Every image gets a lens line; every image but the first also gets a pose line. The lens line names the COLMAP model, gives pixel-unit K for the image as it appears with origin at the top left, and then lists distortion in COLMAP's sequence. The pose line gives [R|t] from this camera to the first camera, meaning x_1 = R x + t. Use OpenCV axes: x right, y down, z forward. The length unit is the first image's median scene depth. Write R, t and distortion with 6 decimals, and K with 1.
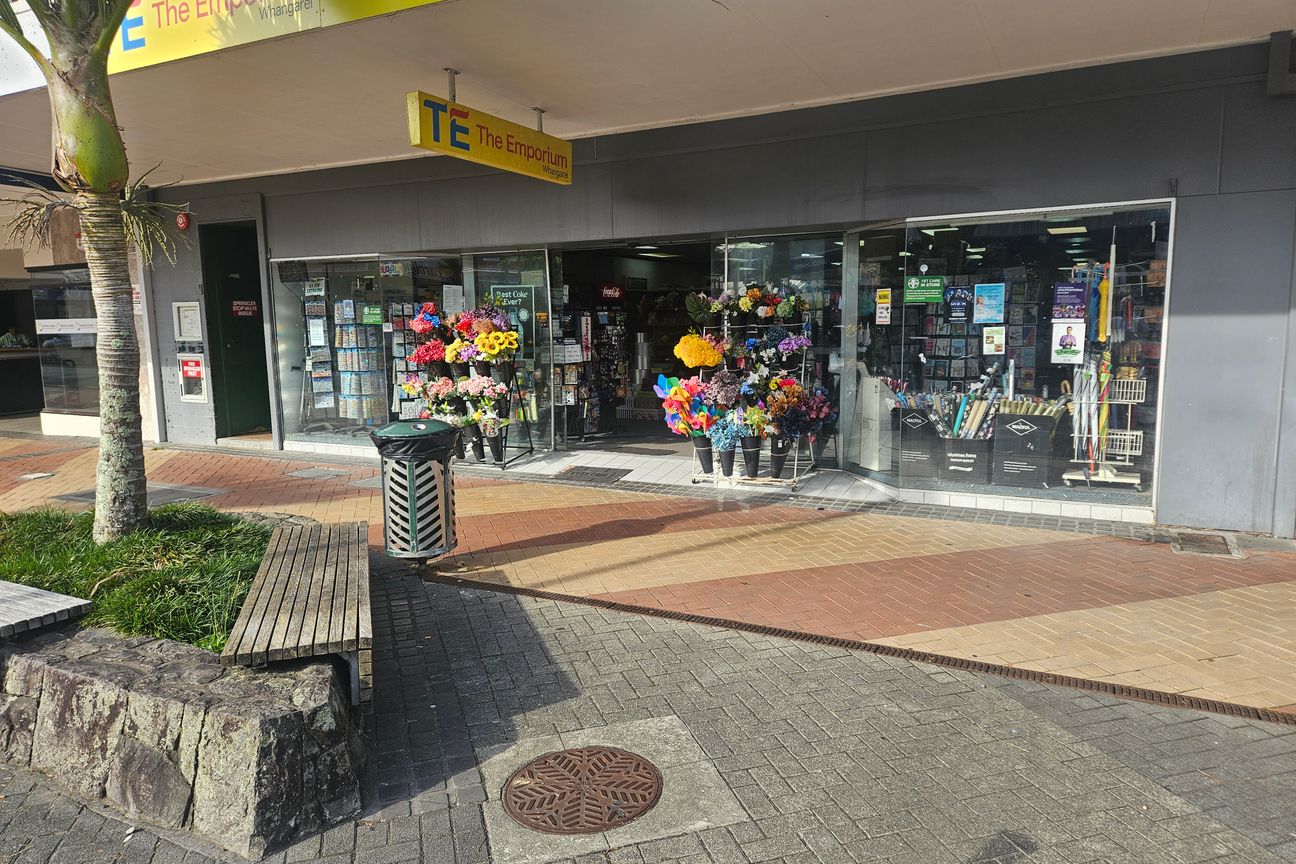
lens RADIAL K [[859.6, 0, 648.0], [0, 859.6, 432.0], [0, 0, 1]] dist [0.003279, 0.000934]
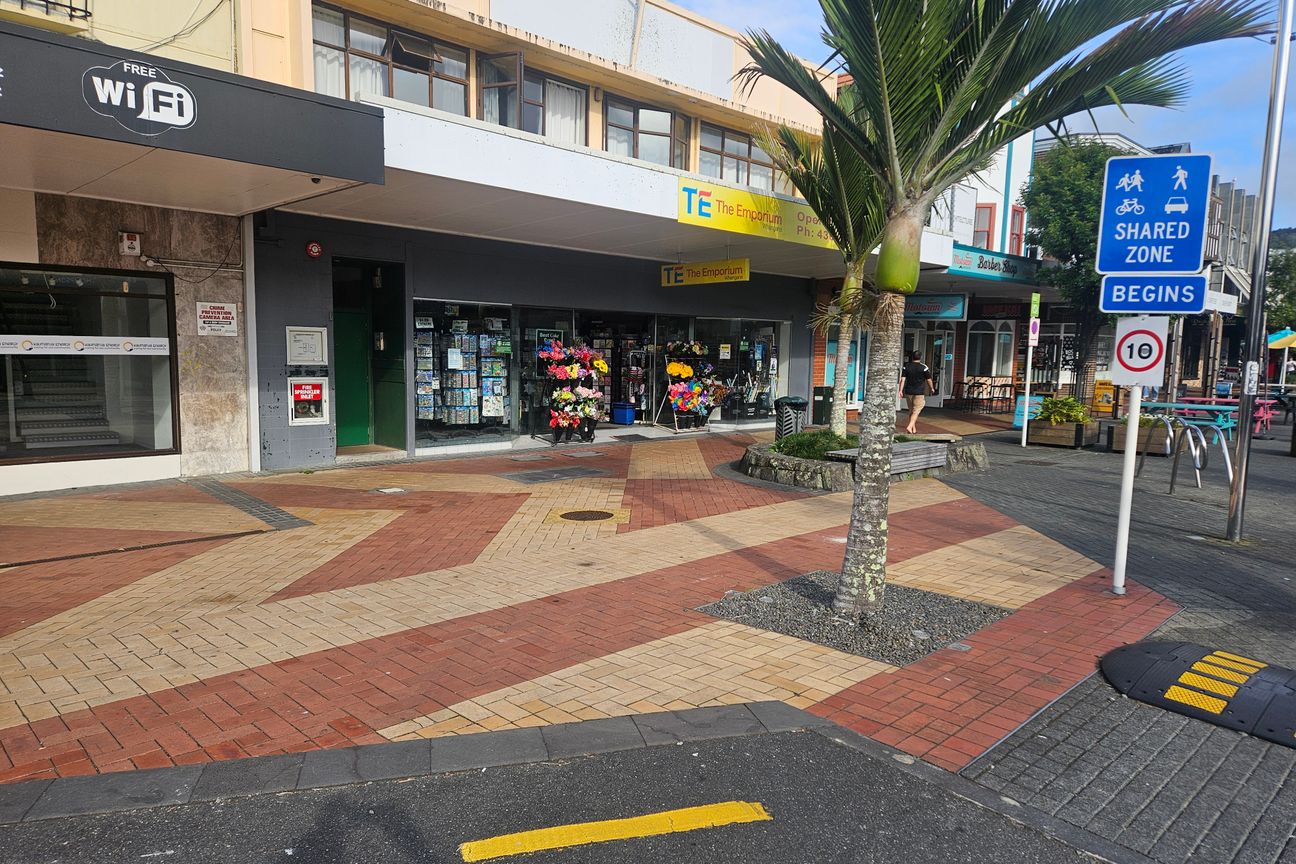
lens RADIAL K [[859.6, 0, 648.0], [0, 859.6, 432.0], [0, 0, 1]] dist [0.003279, 0.000934]
pose [[0.307429, -0.076841, 0.948463, -1.393732], [0.092073, 0.994460, 0.050724, -0.041215], [-0.947106, 0.071733, 0.312800, 0.304139]]
